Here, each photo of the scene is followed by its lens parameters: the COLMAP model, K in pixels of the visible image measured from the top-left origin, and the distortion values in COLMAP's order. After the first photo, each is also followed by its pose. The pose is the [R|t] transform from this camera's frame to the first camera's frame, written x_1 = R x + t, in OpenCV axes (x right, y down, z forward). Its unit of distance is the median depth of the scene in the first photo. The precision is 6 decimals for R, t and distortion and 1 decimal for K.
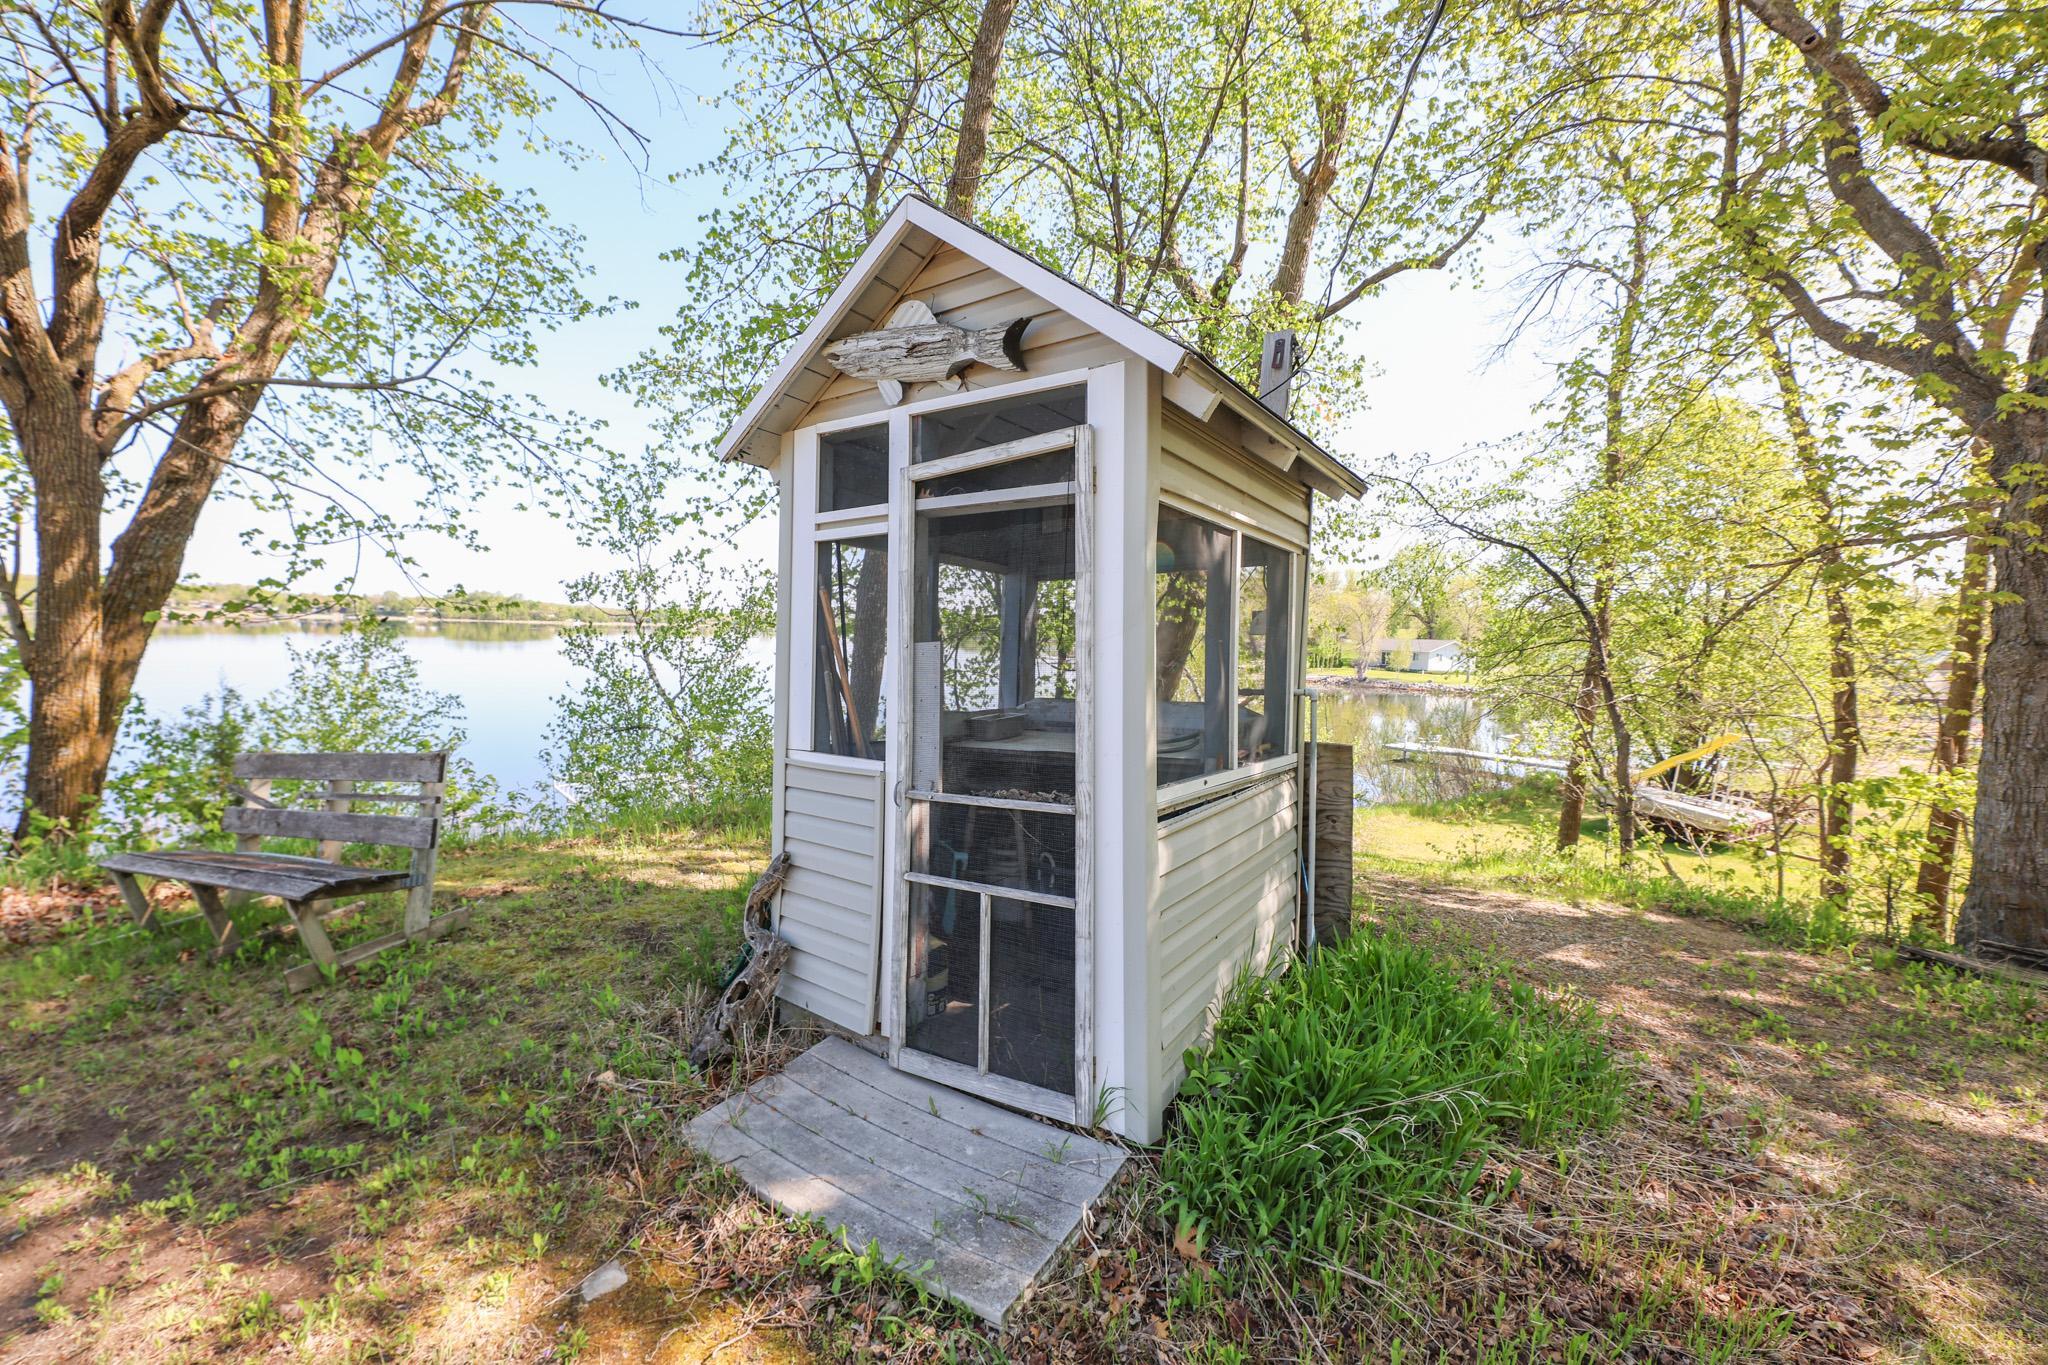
lens RADIAL K [[811.4, 0, 1007.6], [0, 811.4, 706.9], [0, 0, 1]] dist [-0.008263, -0.000933]
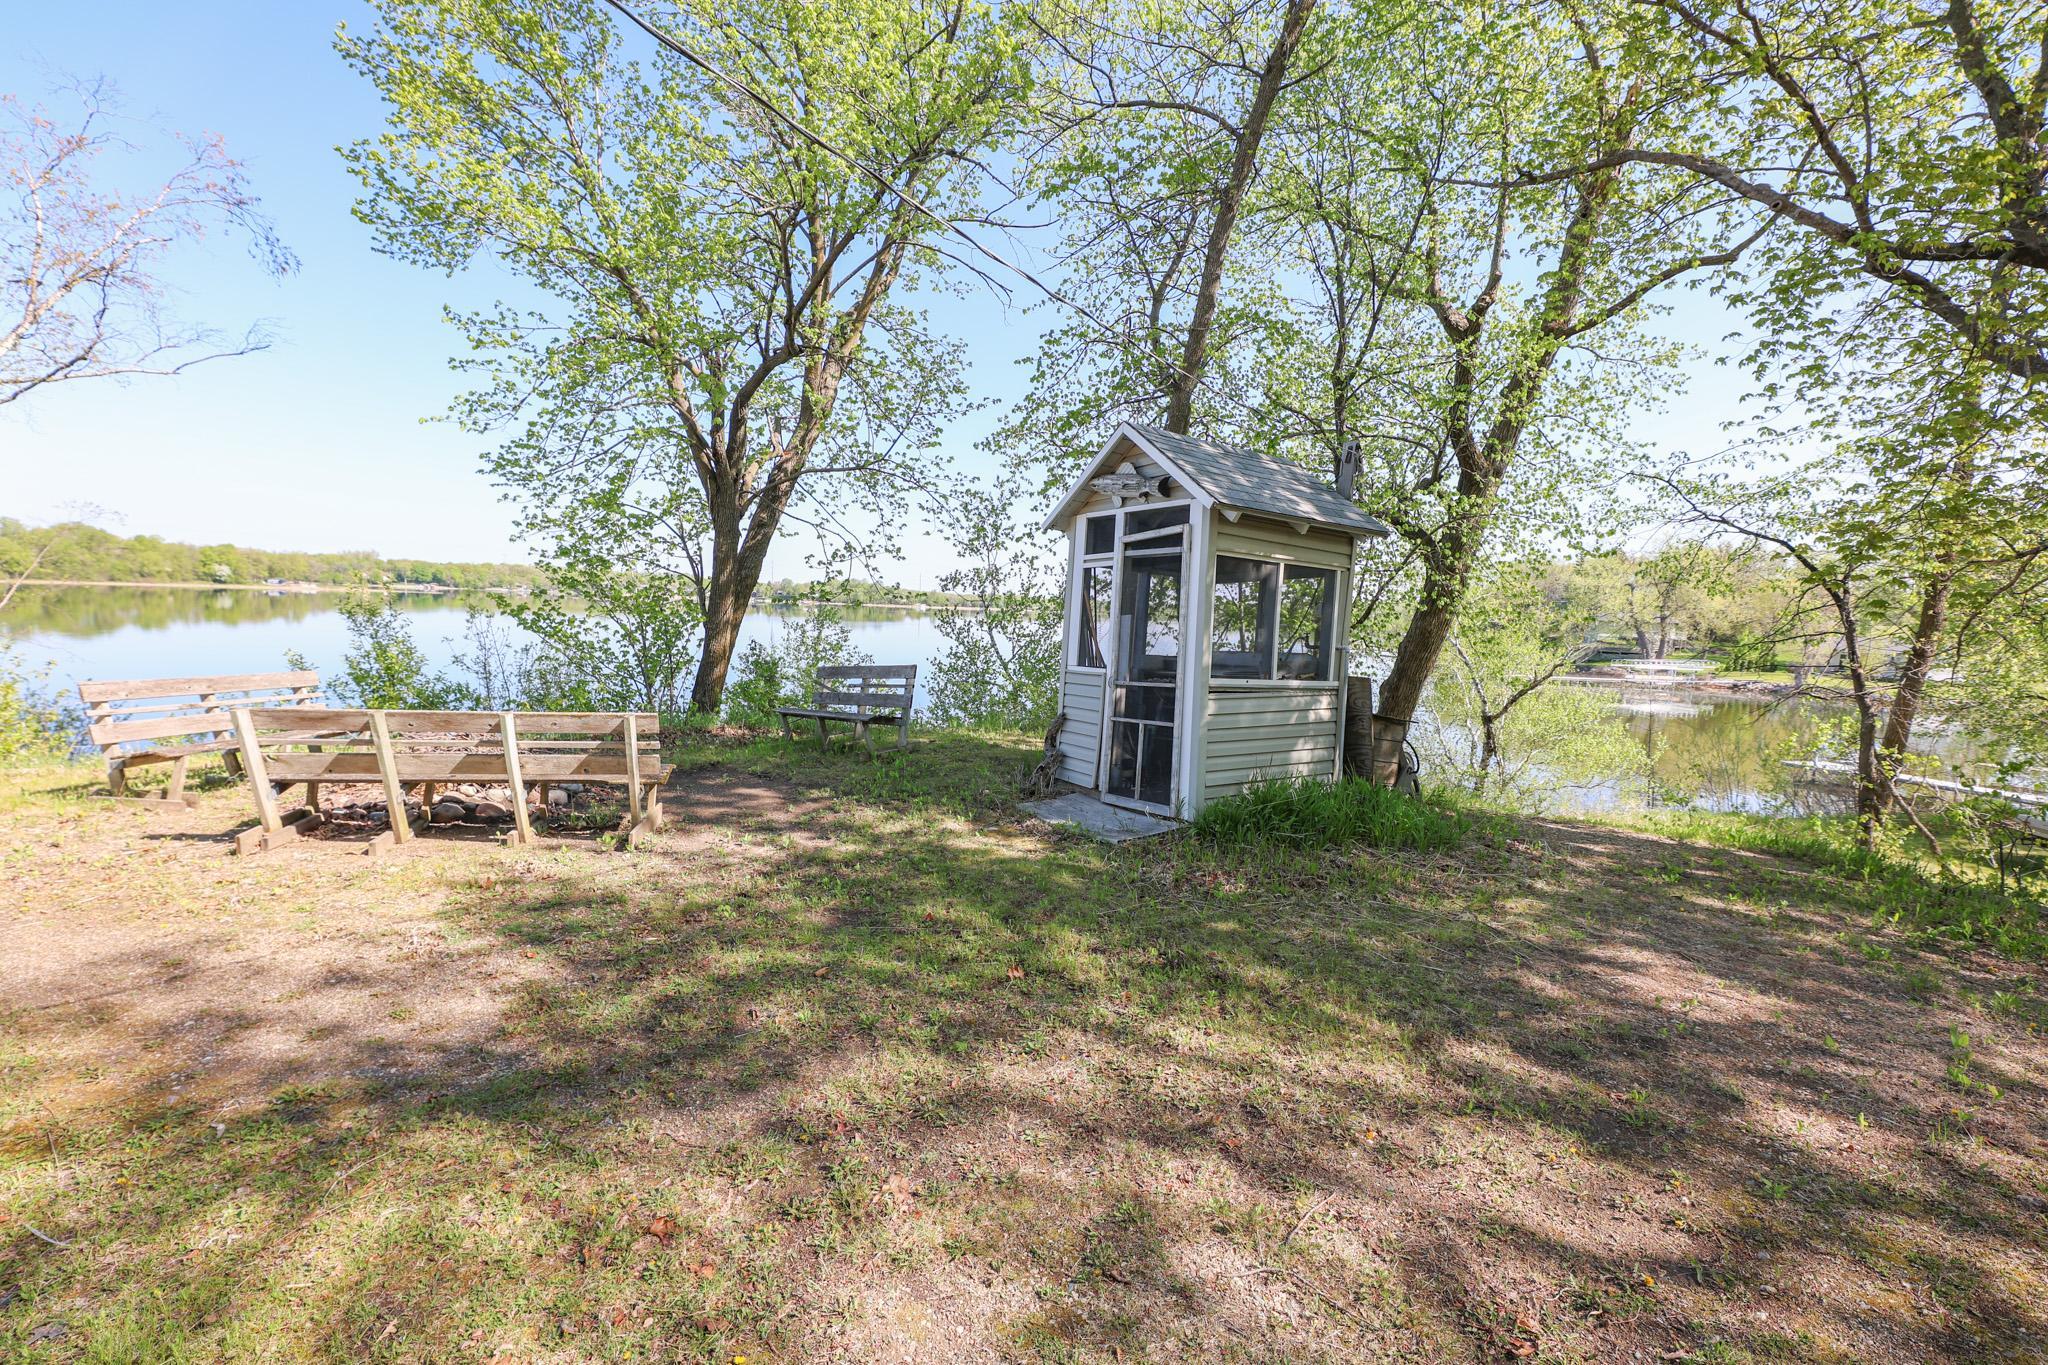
lens RADIAL K [[811.4, 0, 1025.8], [0, 811.4, 692.9], [0, 0, 1]] dist [-0.008263, -0.000933]
pose [[0.935110, 0.046561, -0.351284, 0.202724], [-0.046934, 0.998870, 0.007459, 0.060915], [0.351235, 0.009512, 0.936239, -0.551164]]
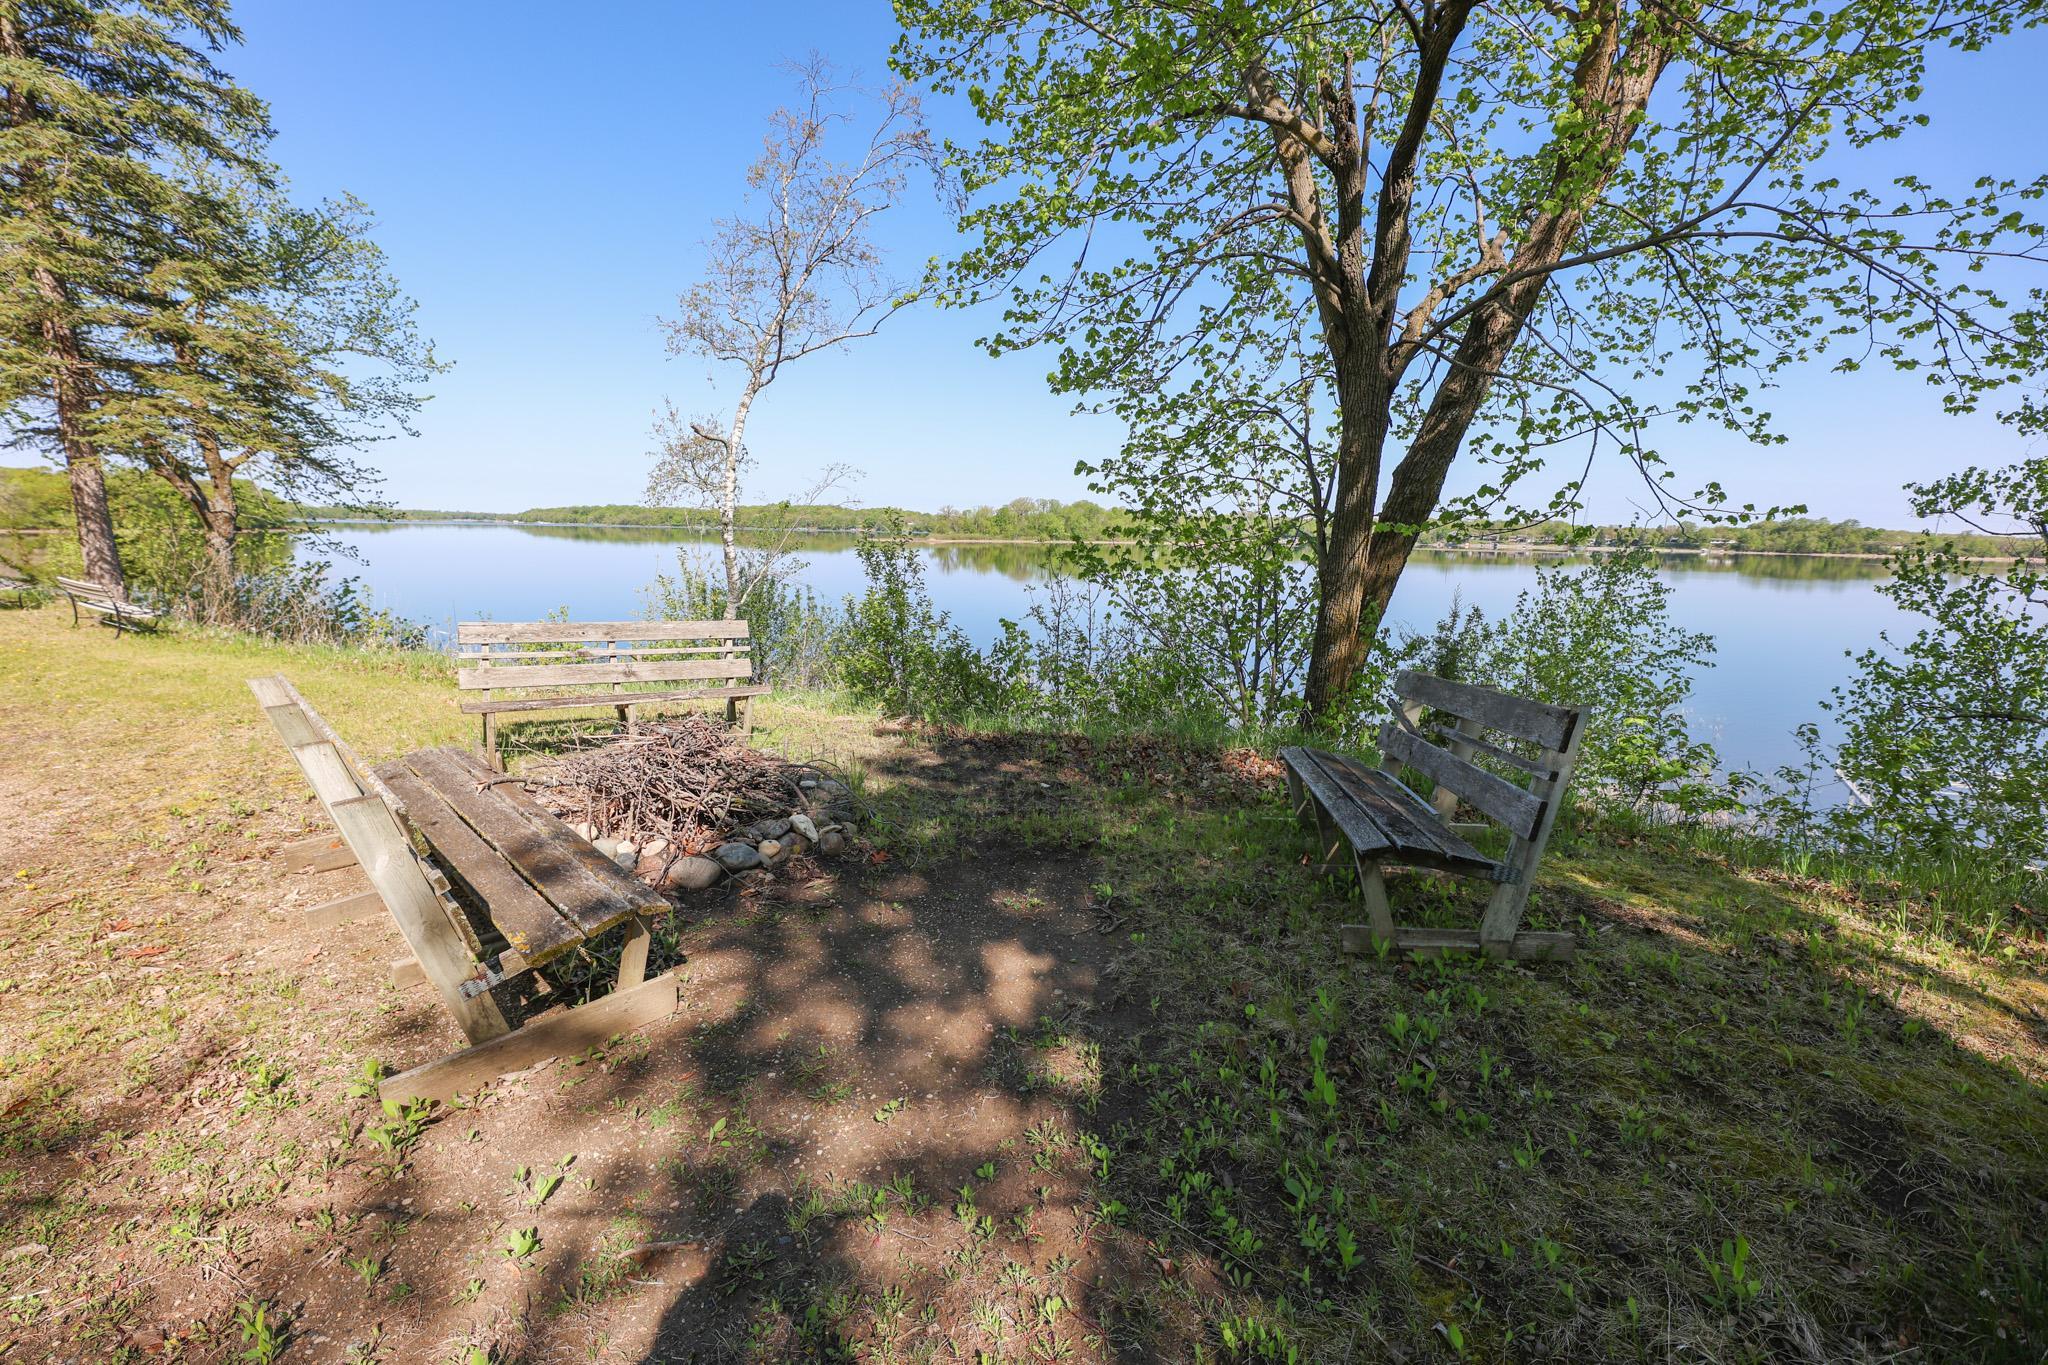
lens RADIAL K [[811.4, 0, 1015.2], [0, 811.4, 689.9], [0, 0, 1]] dist [-0.008263, -0.000933]
pose [[0.232276, 0.160864, -0.959255, -0.101085], [-0.103804, 0.984696, 0.139995, -0.003256], [0.967095, 0.067057, 0.245419, 0.235525]]
